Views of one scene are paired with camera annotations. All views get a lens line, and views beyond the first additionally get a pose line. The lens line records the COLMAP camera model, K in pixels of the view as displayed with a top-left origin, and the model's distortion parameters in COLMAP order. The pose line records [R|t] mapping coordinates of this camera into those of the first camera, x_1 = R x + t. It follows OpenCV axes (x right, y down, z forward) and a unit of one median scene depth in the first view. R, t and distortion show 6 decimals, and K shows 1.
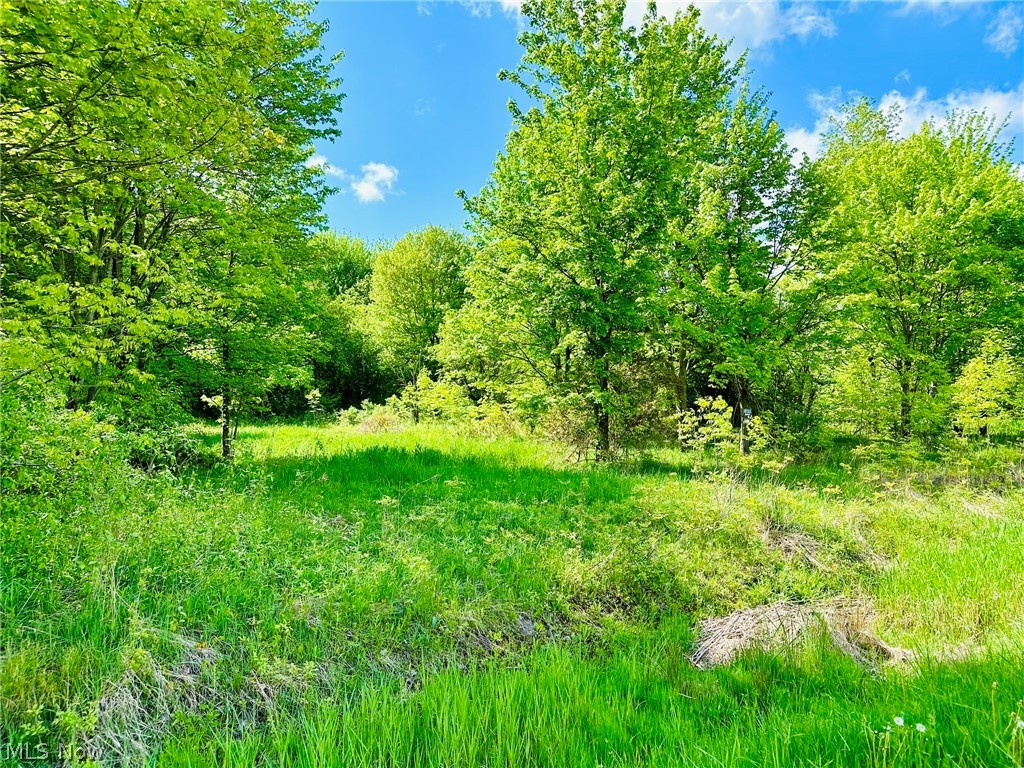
lens RADIAL K [[729.9, 0, 483.8], [0, 729.9, 383.2], [0, 0, 1]] dist [0.076518, -0.111805]
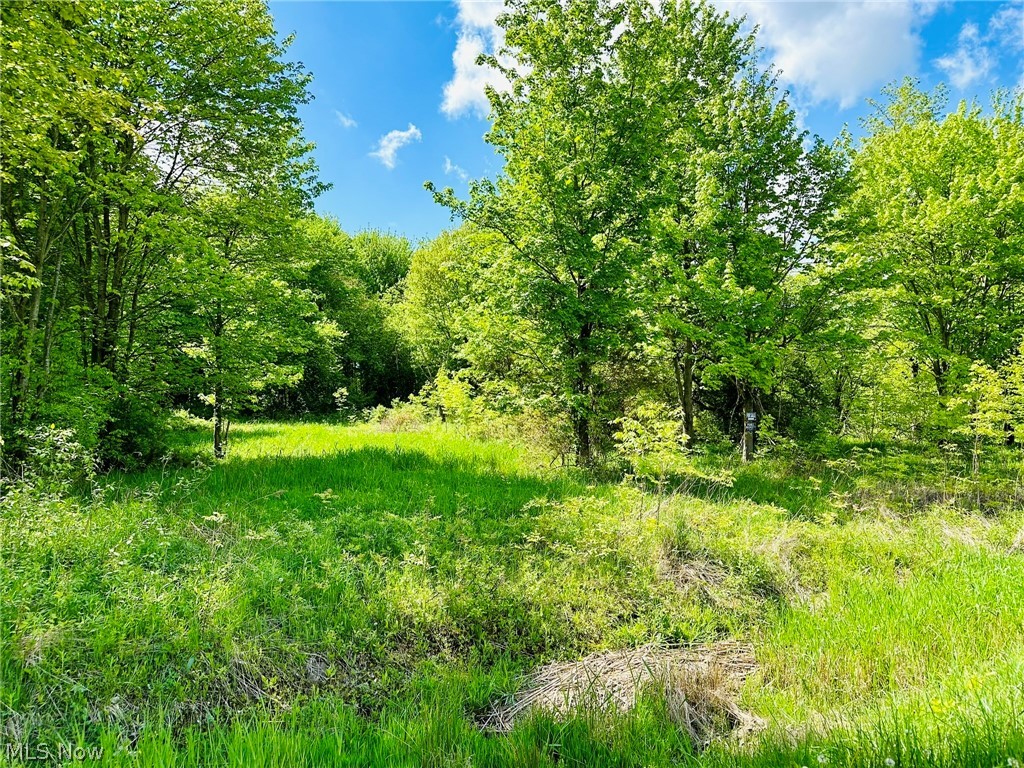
lens RADIAL K [[717.5, 0, 497.9], [0, 717.5, 385.6], [0, 0, 1]] dist [0.087313, -0.124775]
pose [[0.996079, 0.006874, -0.088197, 0.117729], [-0.006295, 0.999957, 0.006836, -0.003643], [0.088240, -0.006254, 0.996080, 0.057512]]
